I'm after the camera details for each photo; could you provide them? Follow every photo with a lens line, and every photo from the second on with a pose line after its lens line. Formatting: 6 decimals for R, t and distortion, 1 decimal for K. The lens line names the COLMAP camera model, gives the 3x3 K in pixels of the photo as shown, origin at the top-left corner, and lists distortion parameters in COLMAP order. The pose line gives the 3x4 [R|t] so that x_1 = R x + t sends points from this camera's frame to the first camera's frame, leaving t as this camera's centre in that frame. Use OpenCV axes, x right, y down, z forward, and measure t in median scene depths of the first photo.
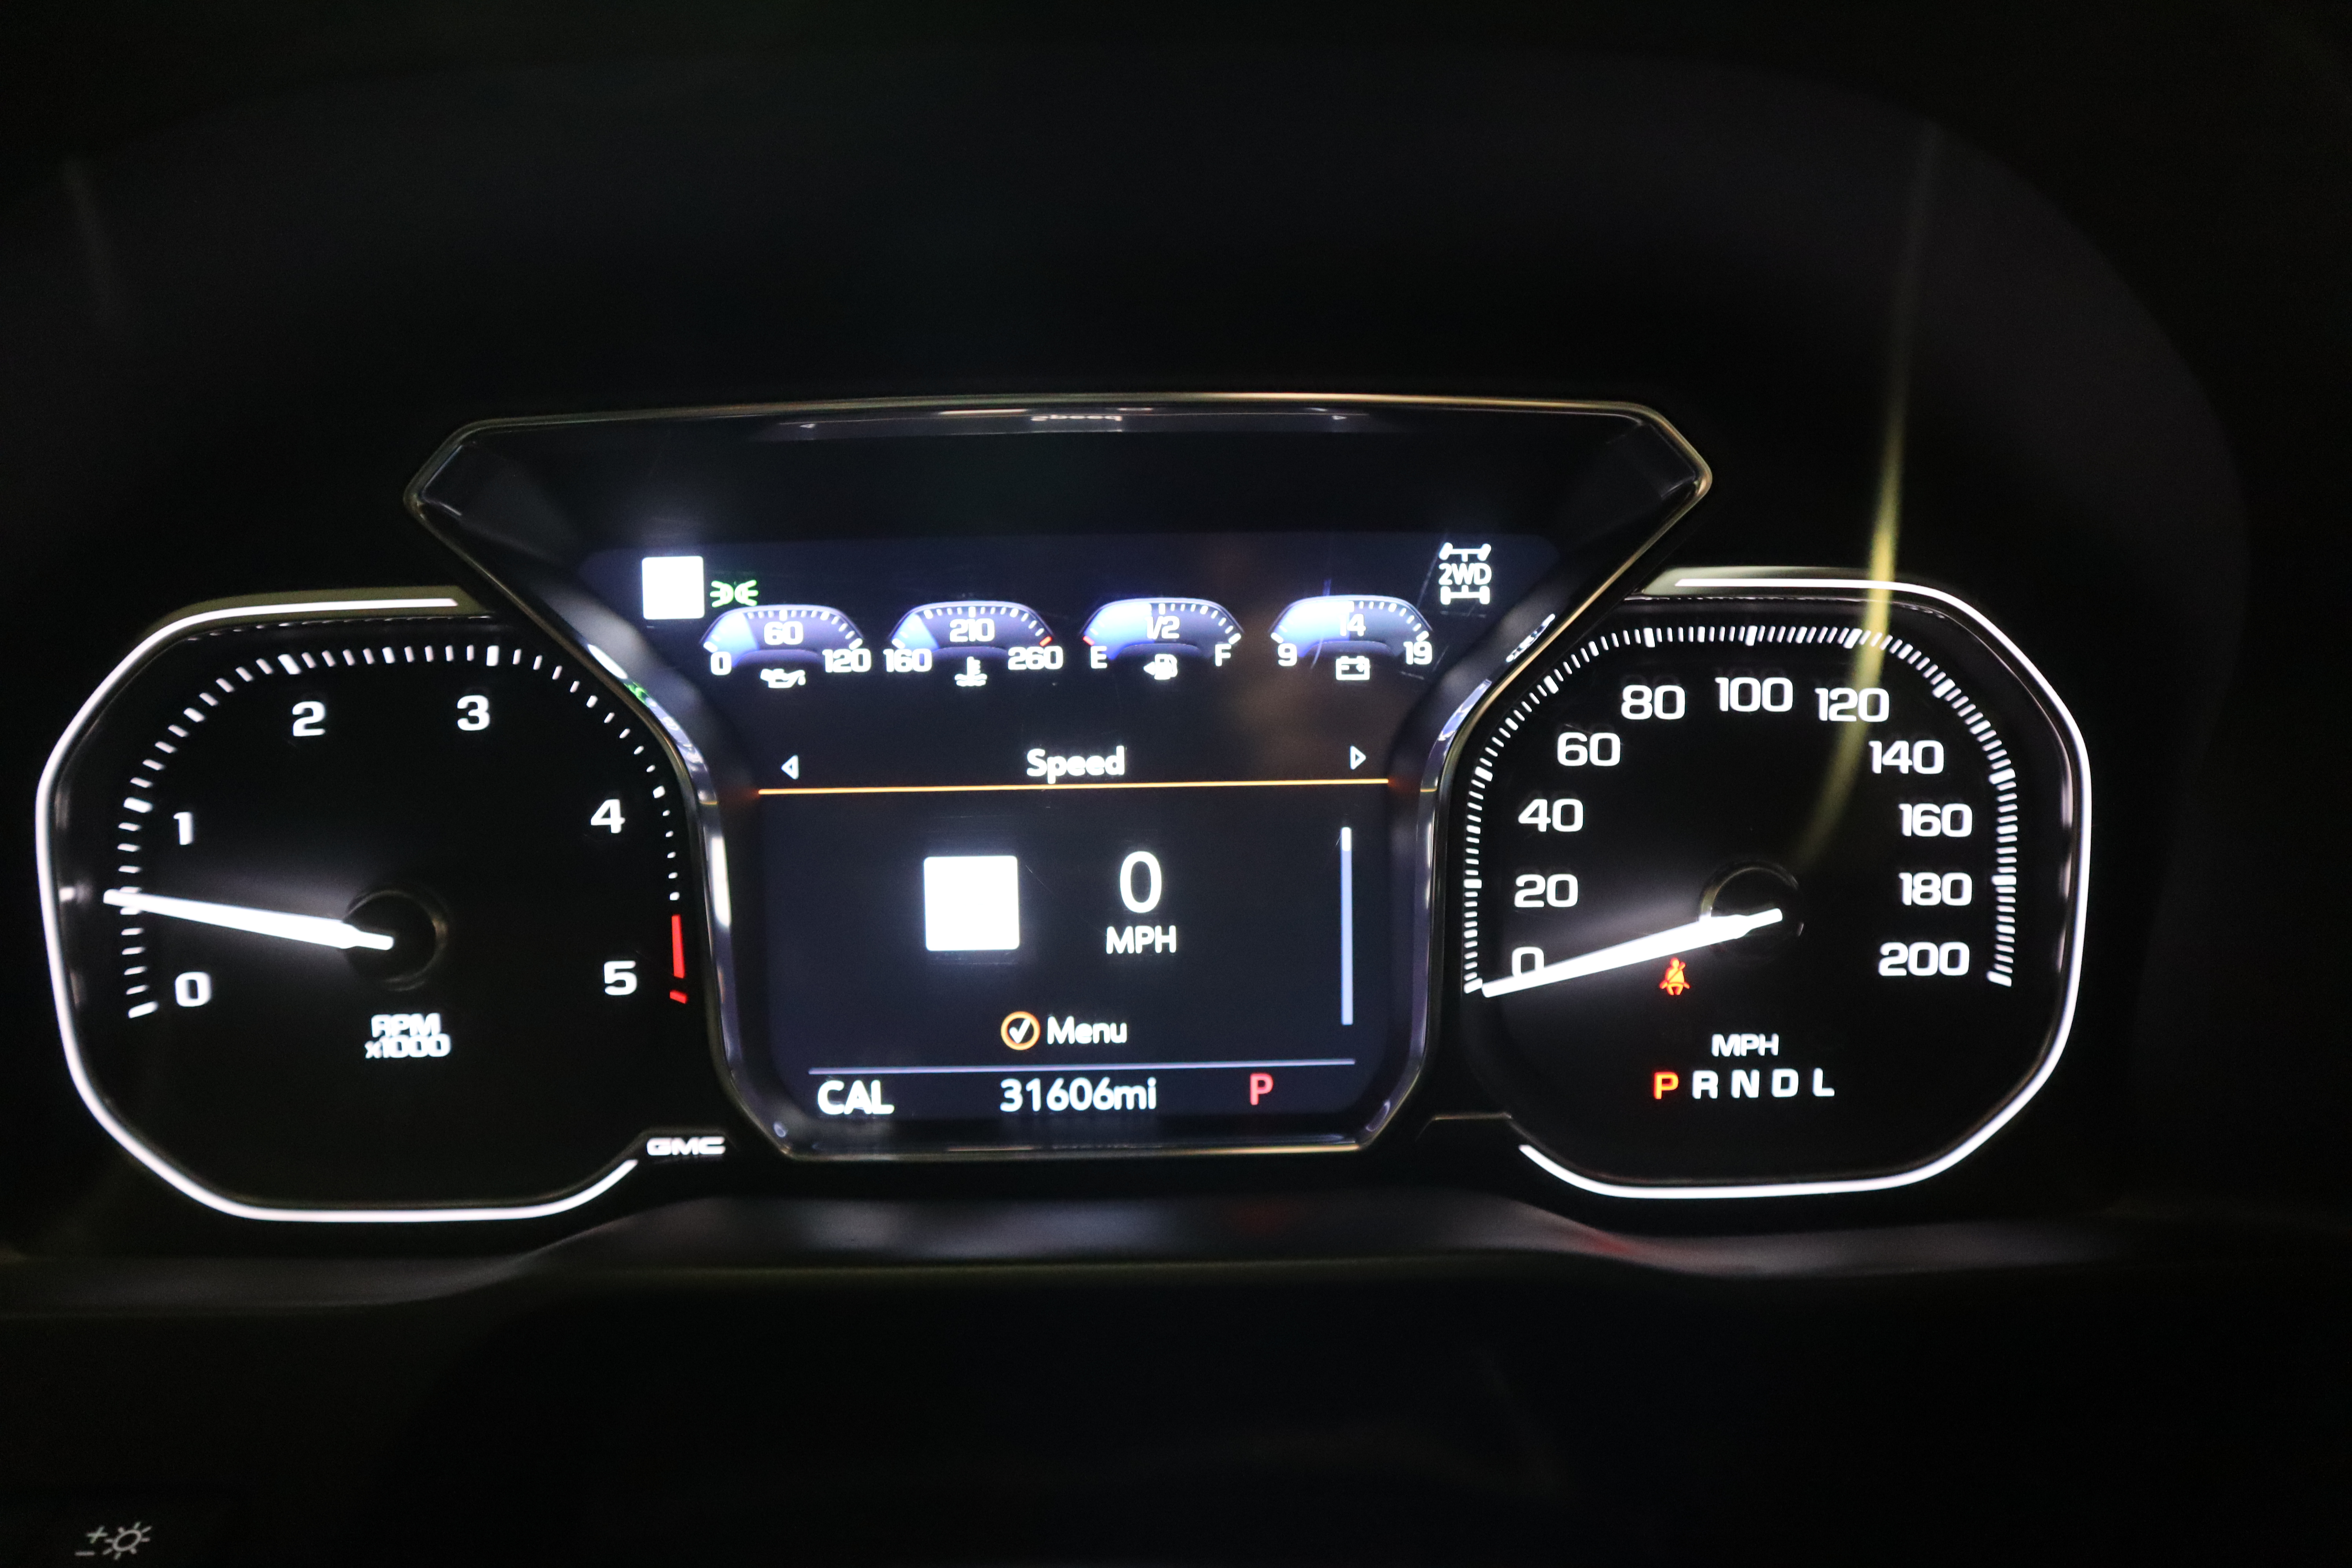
lens RADIAL K [[1641.8, 0, 1161.7], [0, 1641.8, 780.5], [0, 0, 1]] dist [-0.128808, 0.088642]
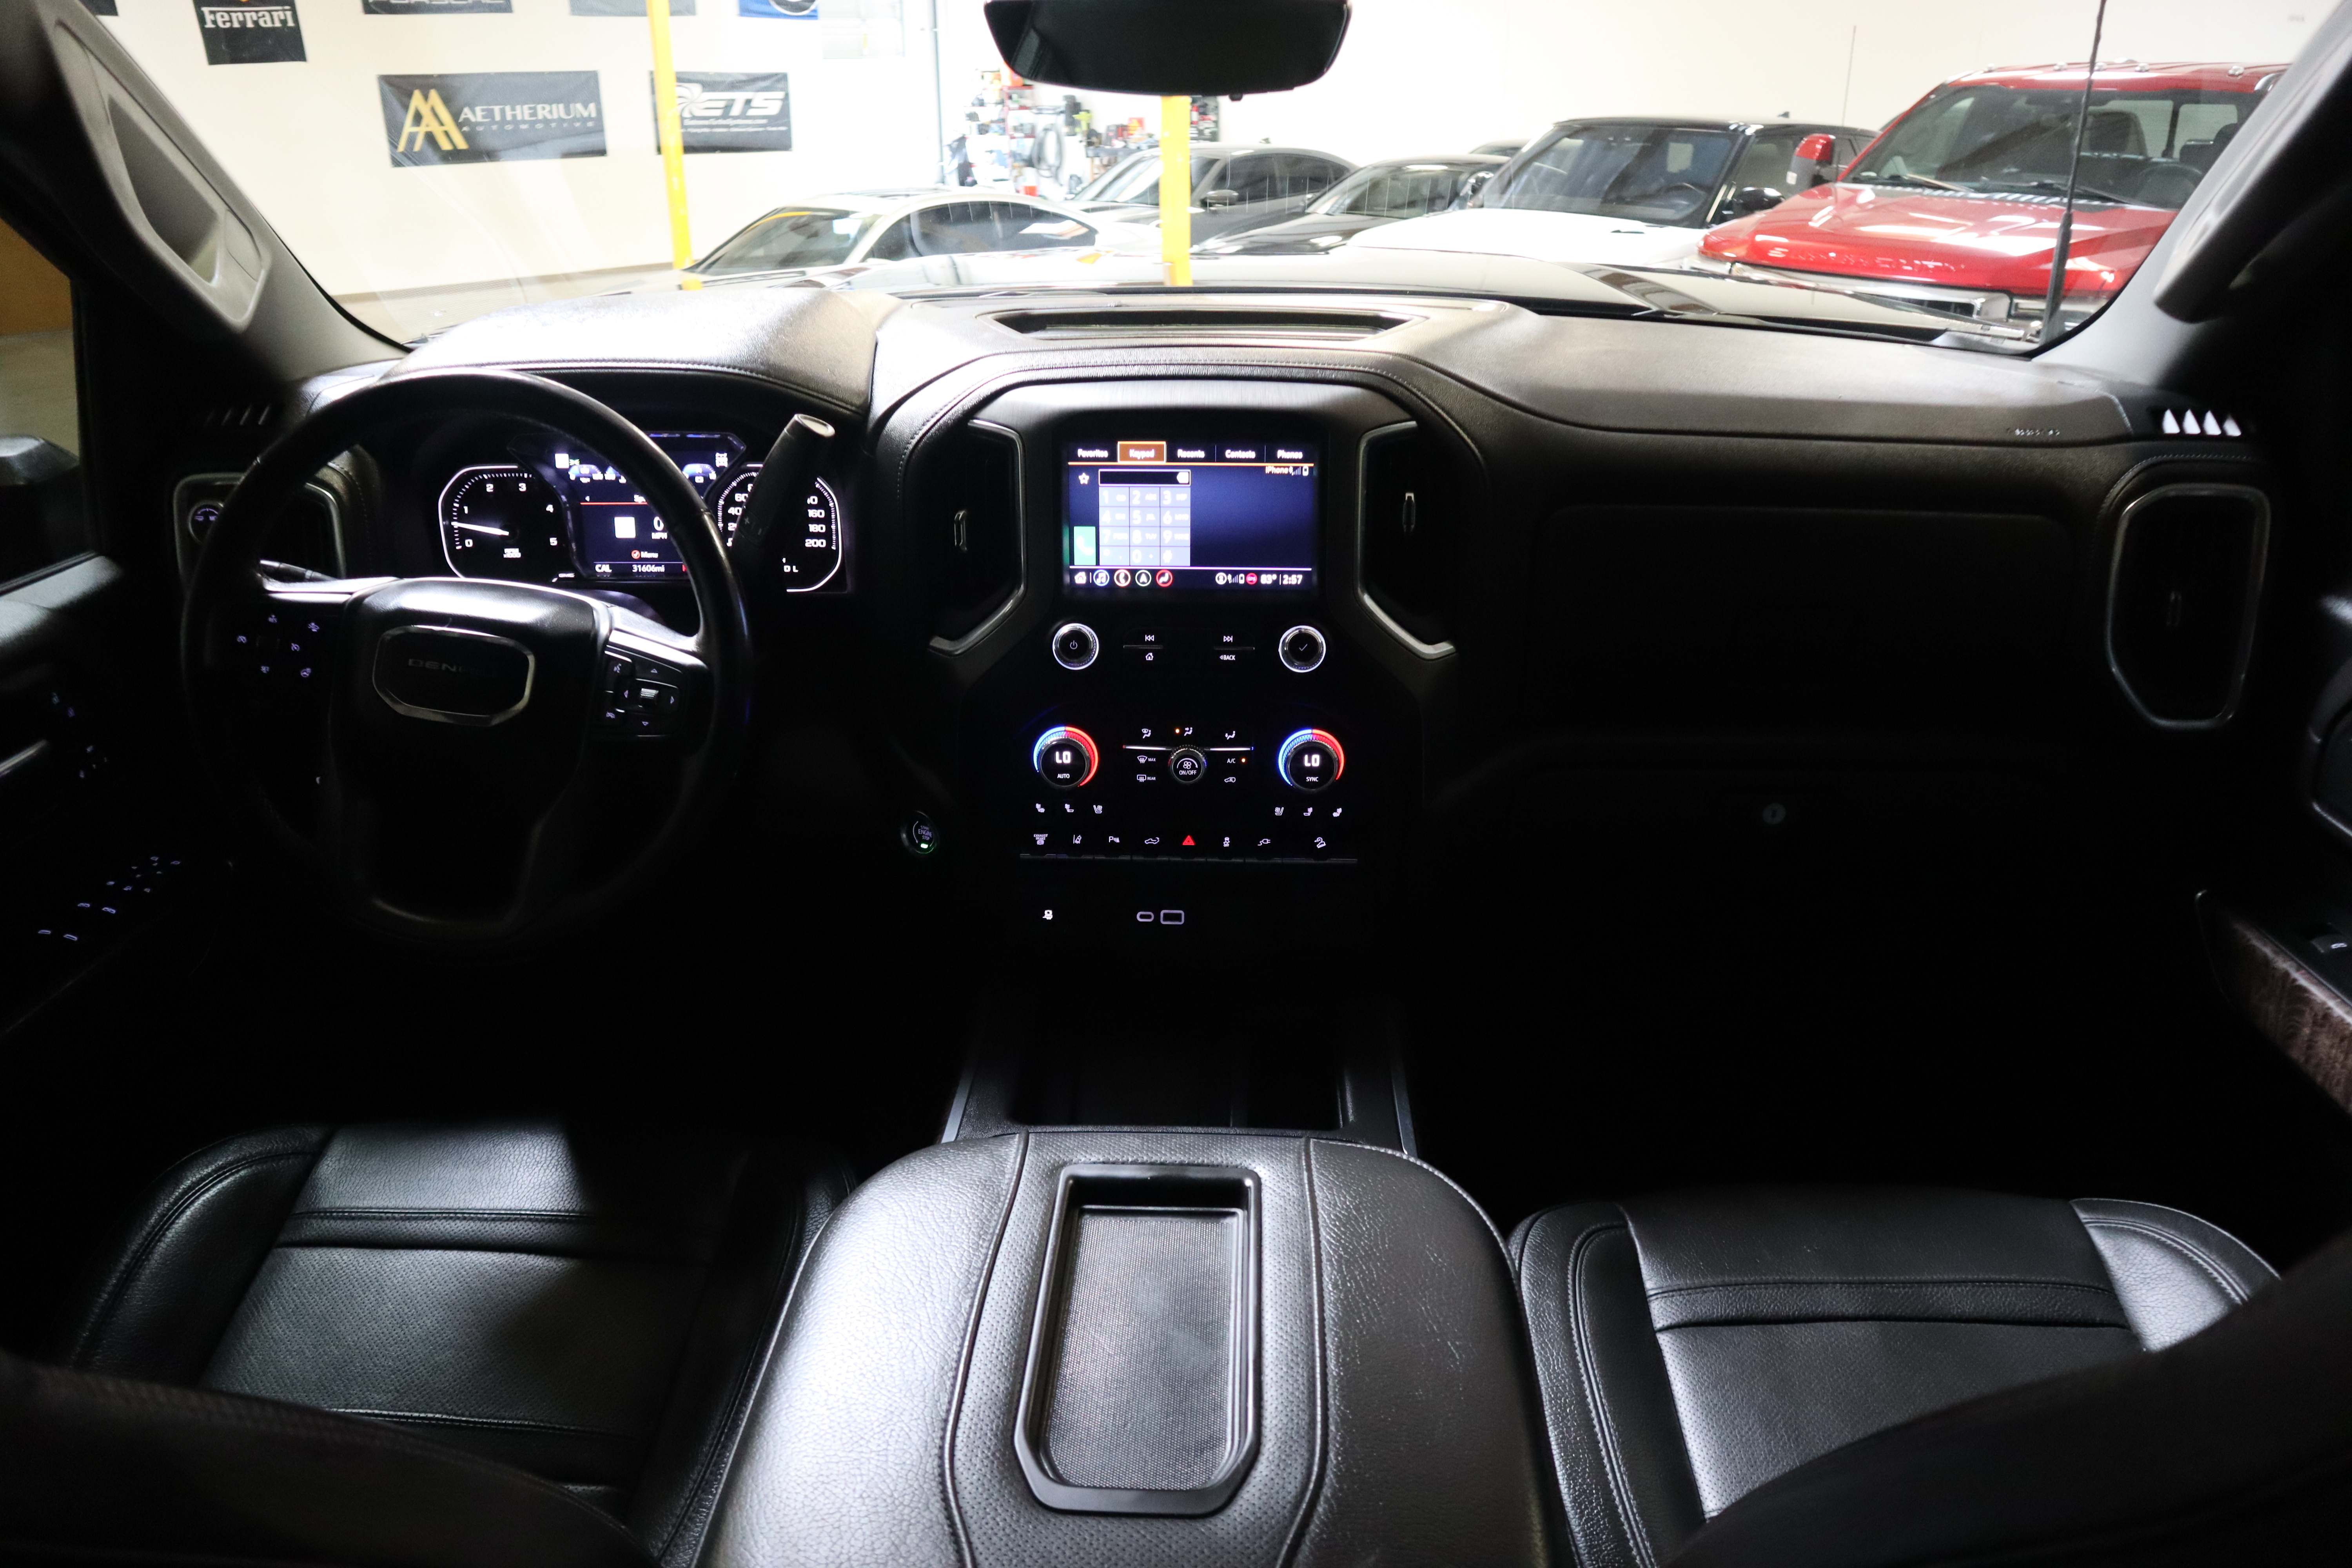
lens RADIAL K [[1641.8, 0, 1161.7], [0, 1641.8, 780.5], [0, 0, 1]] dist [-0.128808, 0.088642]
pose [[0.997394, 0.035739, -0.062673, 1.830513], [-0.022995, 0.980857, 0.193368, -0.154234], [0.068384, -0.191423, 0.979123, -3.785706]]
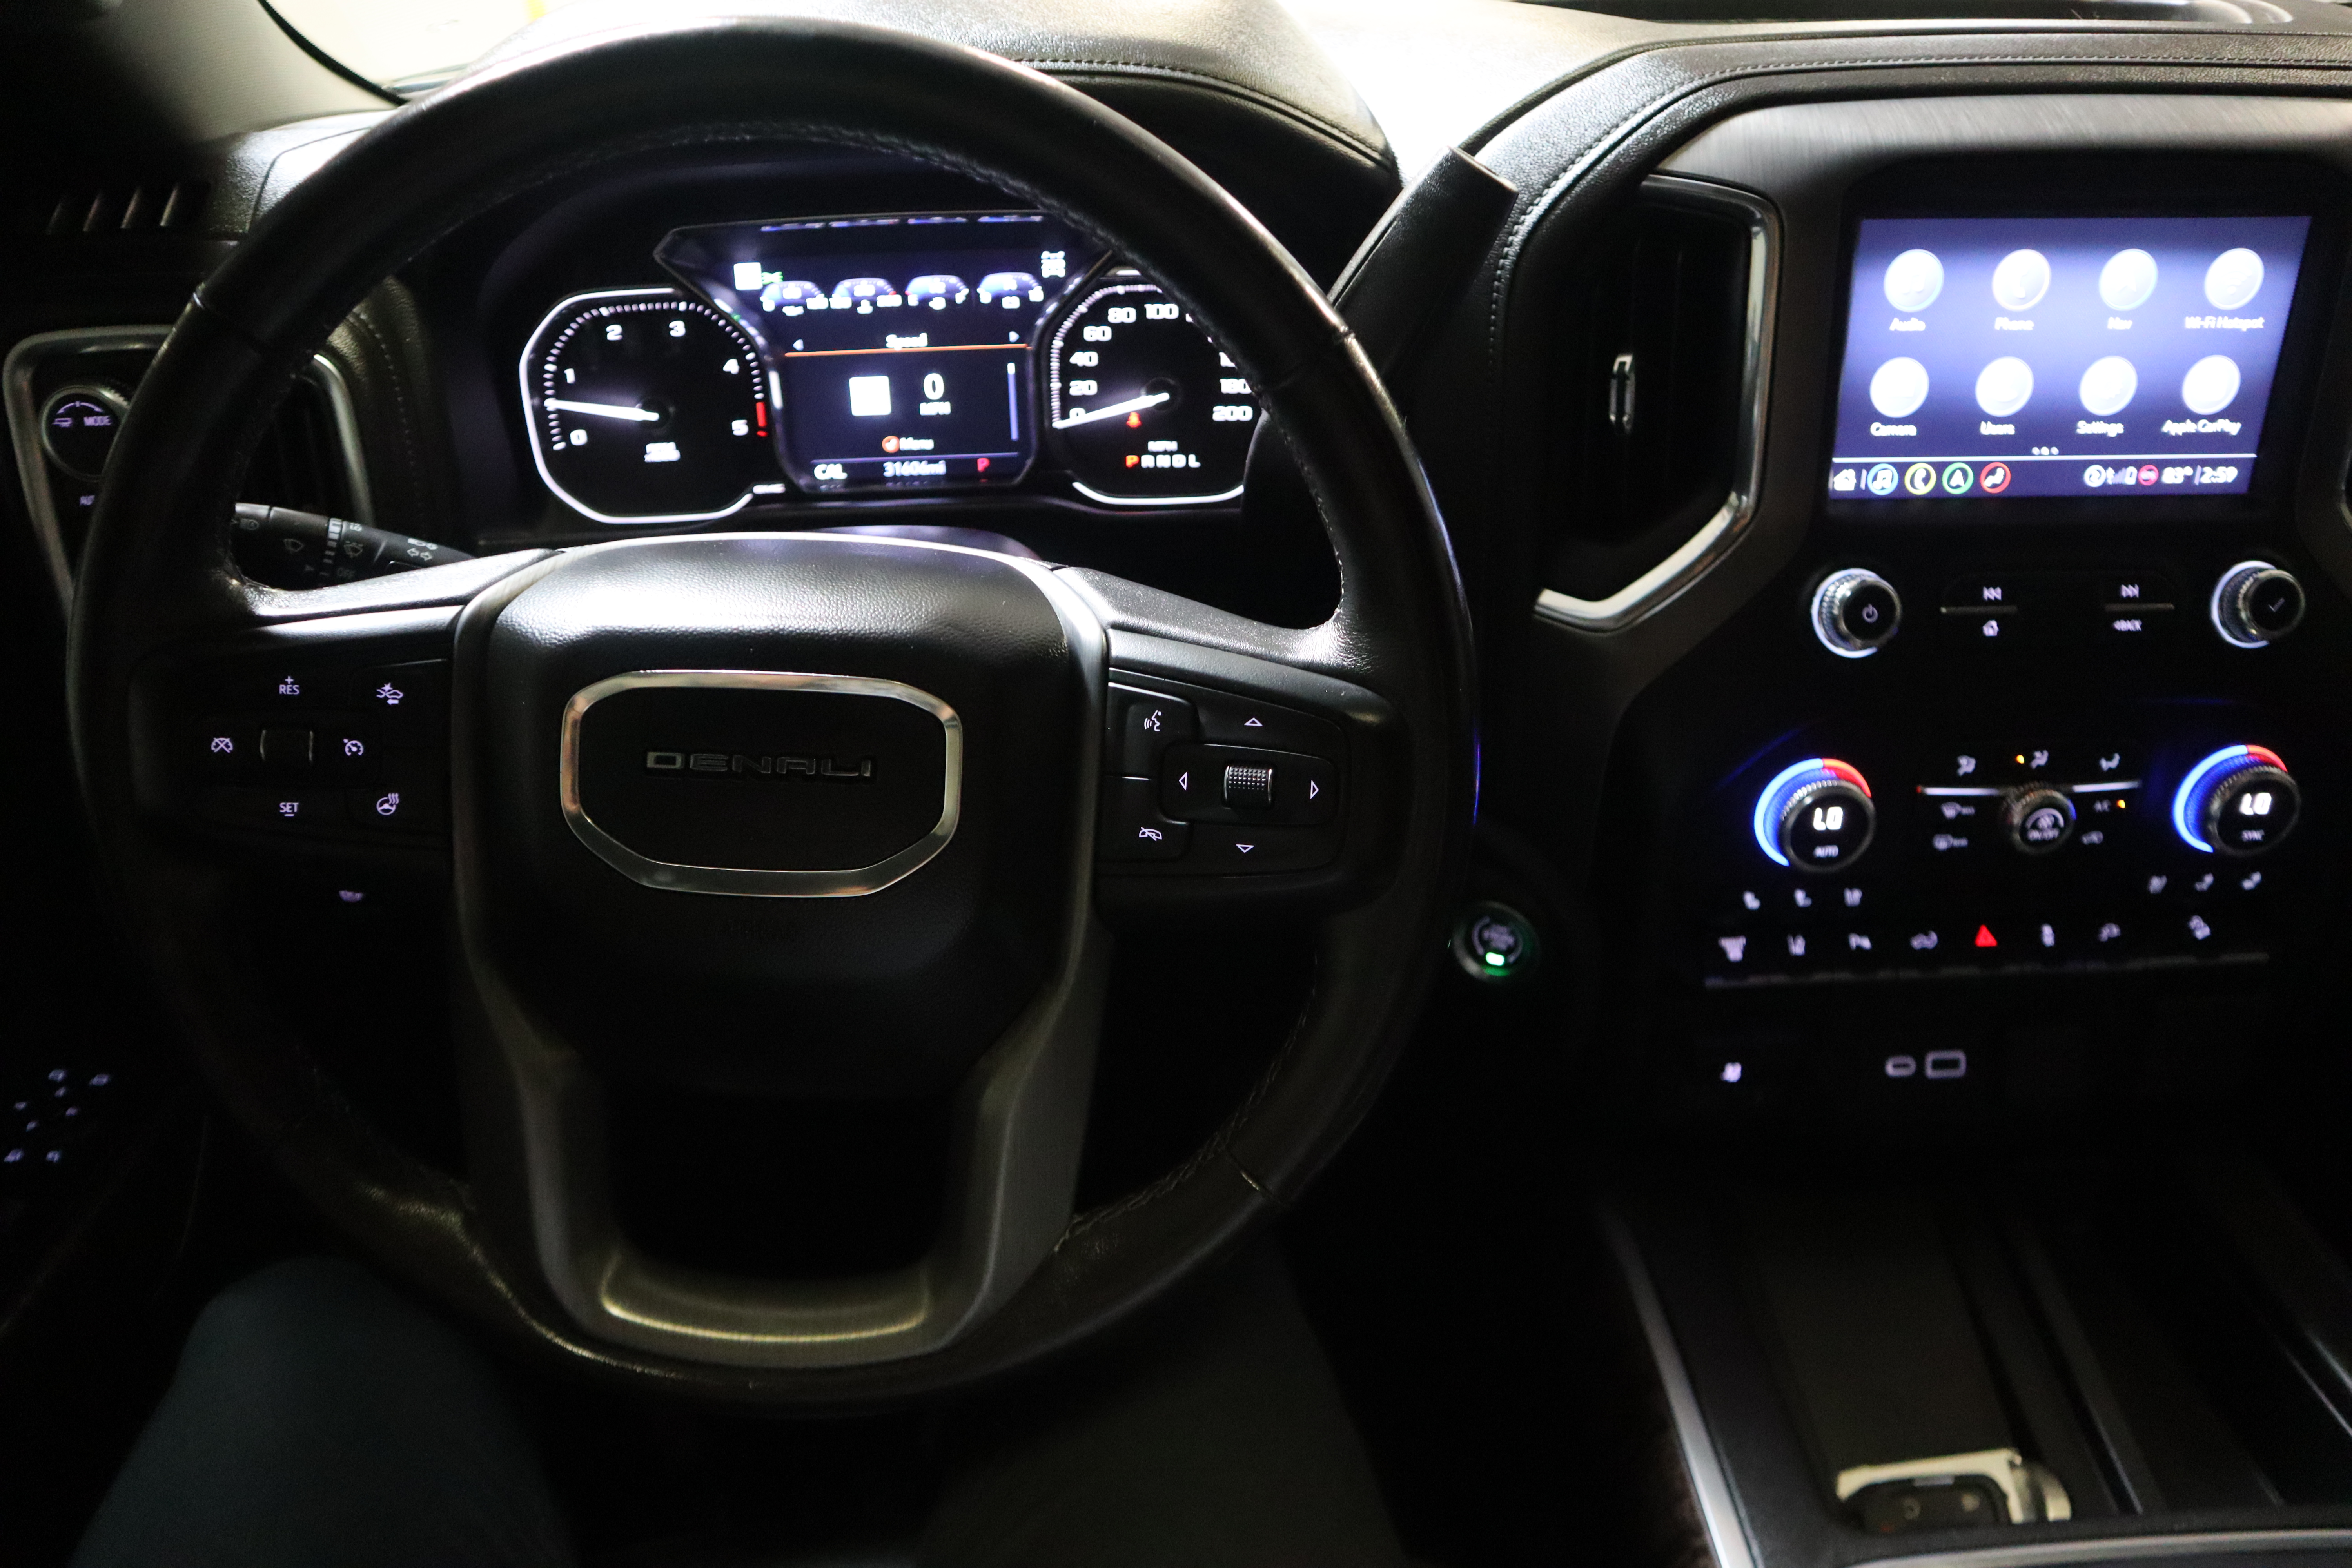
lens RADIAL K [[1630.1, 0, 1165.0], [0, 1630.1, 794.9], [0, 0, 1]] dist [-0.130570, 0.090908]
pose [[0.999918, -0.011202, 0.006160, 0.345621], [0.008687, 0.948889, 0.315490, -0.133444], [-0.009379, -0.315411, 0.948909, -1.718005]]
